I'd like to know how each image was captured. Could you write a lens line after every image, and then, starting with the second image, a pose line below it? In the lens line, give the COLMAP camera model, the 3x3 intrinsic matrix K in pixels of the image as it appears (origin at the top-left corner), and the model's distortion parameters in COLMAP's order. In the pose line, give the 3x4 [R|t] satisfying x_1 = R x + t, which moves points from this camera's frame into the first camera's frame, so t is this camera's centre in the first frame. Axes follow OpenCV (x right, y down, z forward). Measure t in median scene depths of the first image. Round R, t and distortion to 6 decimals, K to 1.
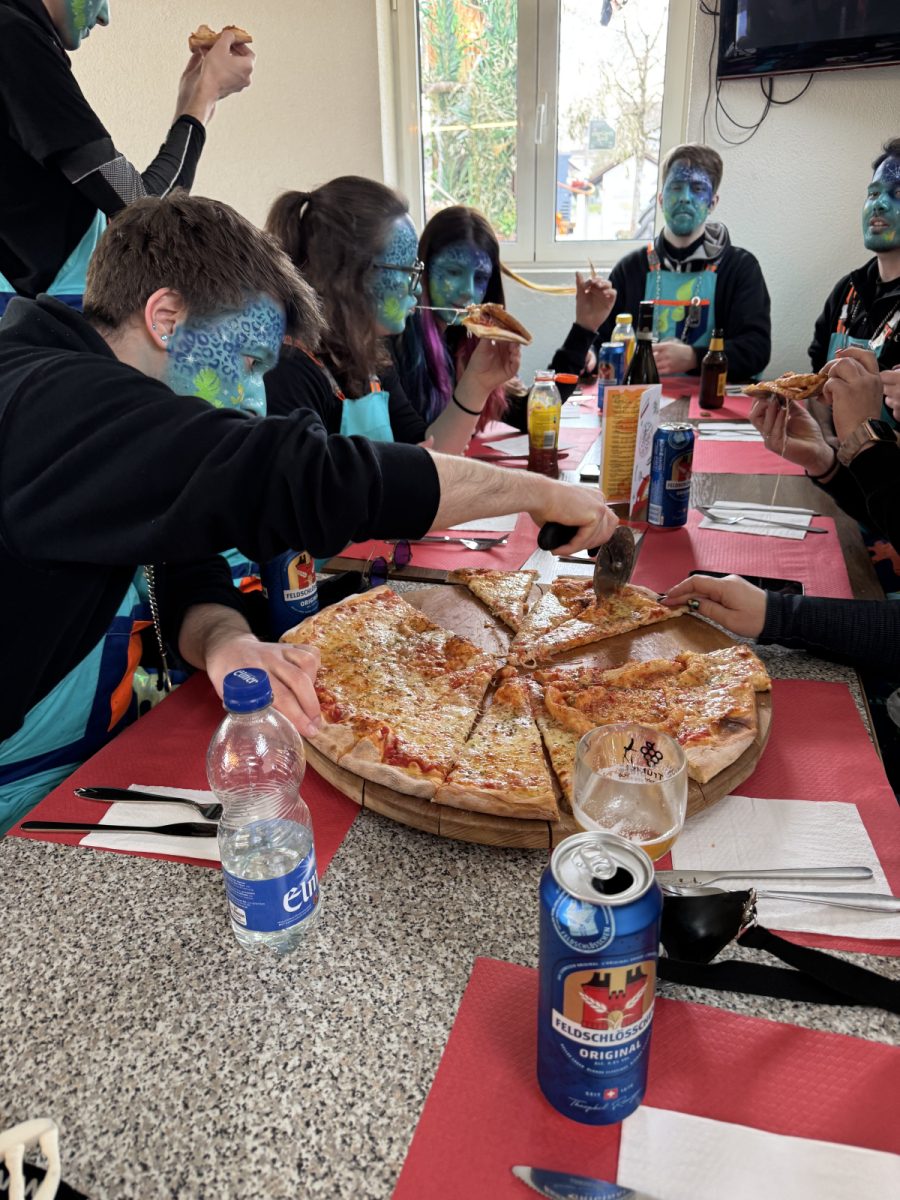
lens RADIAL K [[867.2, 0, 453.9], [0, 867.2, 605.3], [0, 0, 1]] dist [-0.003326, -0.002941]
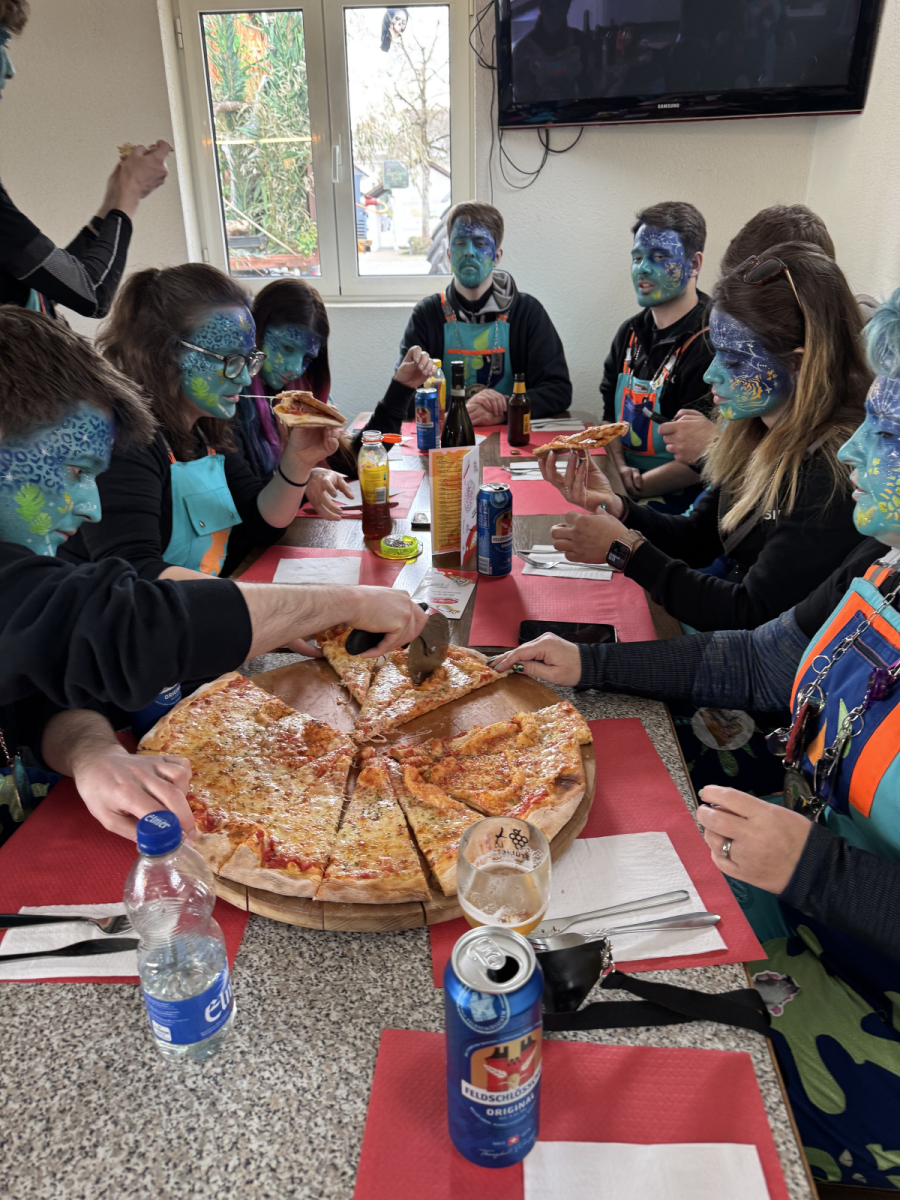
lens RADIAL K [[867.2, 0, 444.5], [0, 867.2, 595.7], [0, 0, 1]] dist [-0.003326, -0.002941]
pose [[0.977456, -0.077945, 0.196227, -0.071315], [0.078575, 0.996898, 0.004585, -0.162082], [-0.195975, 0.010937, 0.980548, -0.136344]]
